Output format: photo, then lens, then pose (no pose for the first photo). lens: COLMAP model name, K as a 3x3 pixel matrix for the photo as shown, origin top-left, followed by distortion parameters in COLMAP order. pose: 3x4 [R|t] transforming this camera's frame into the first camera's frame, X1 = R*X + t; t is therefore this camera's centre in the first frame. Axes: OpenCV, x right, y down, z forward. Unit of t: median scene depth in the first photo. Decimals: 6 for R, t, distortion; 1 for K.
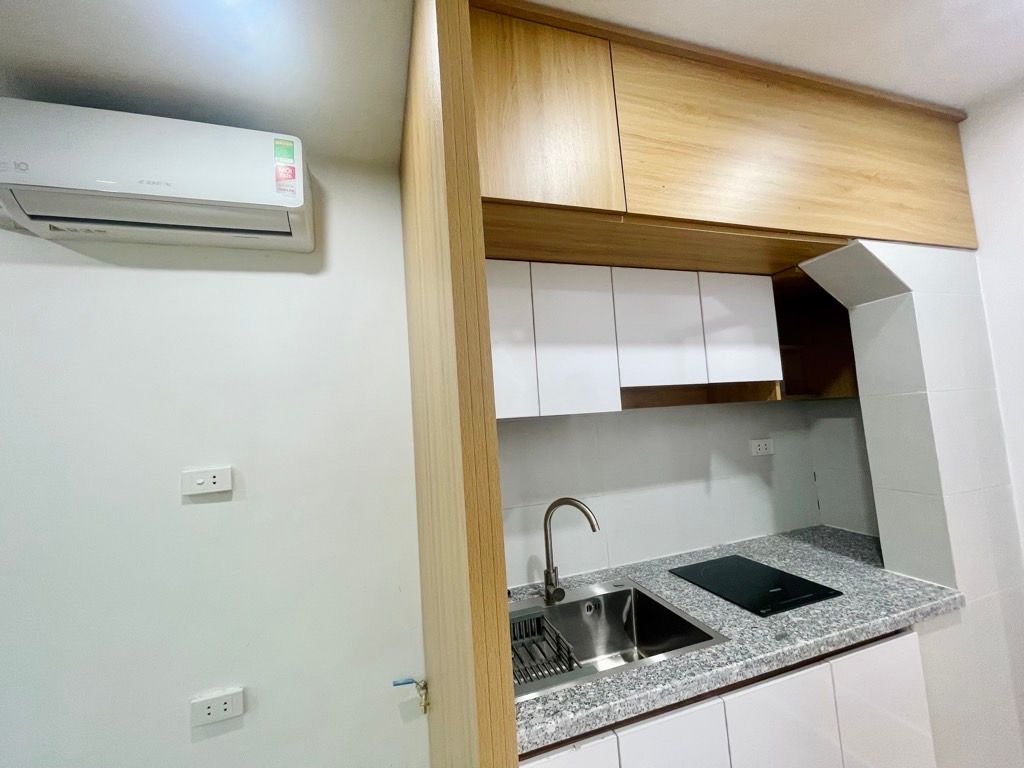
lens RADIAL K [[411.6, 0, 512.0], [0, 411.6, 384.0], [0, 0, 1]] dist [0.002446, 0.000393]
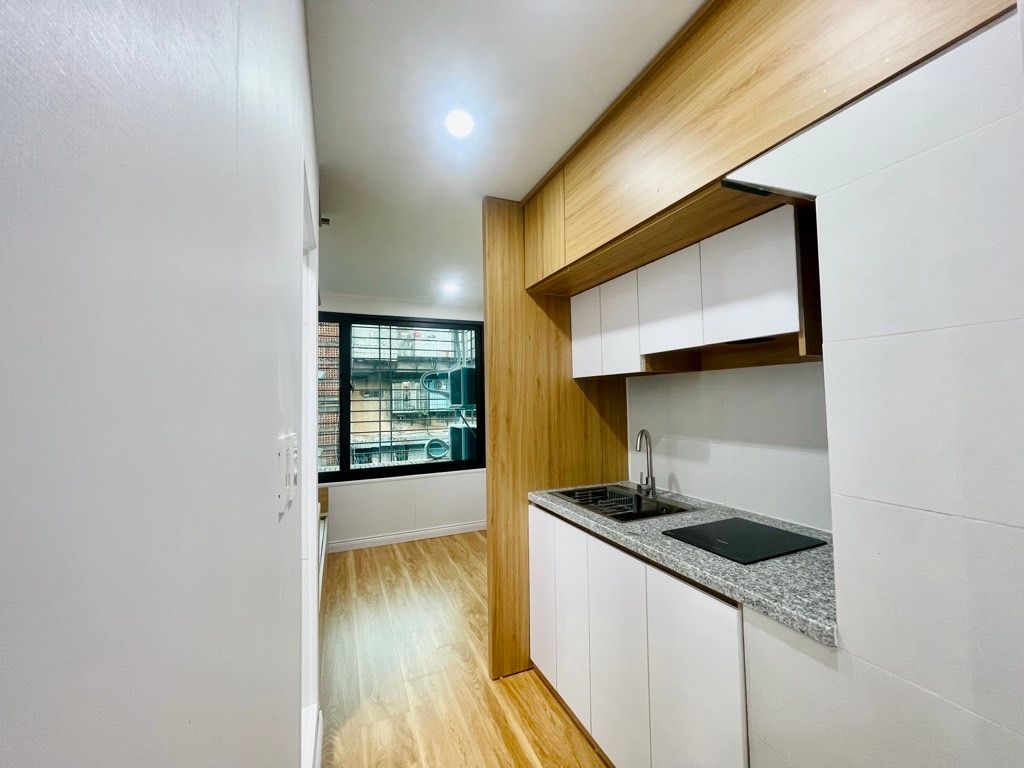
lens RADIAL K [[411.6, 0, 512.0], [0, 411.6, 384.0], [0, 0, 1]] dist [0.002446, 0.000393]
pose [[0.110062, 0.028565, -0.993514, 1.752189], [0.094375, 0.994770, 0.039056, 0.010898], [0.989434, -0.098062, 0.106791, 0.433211]]
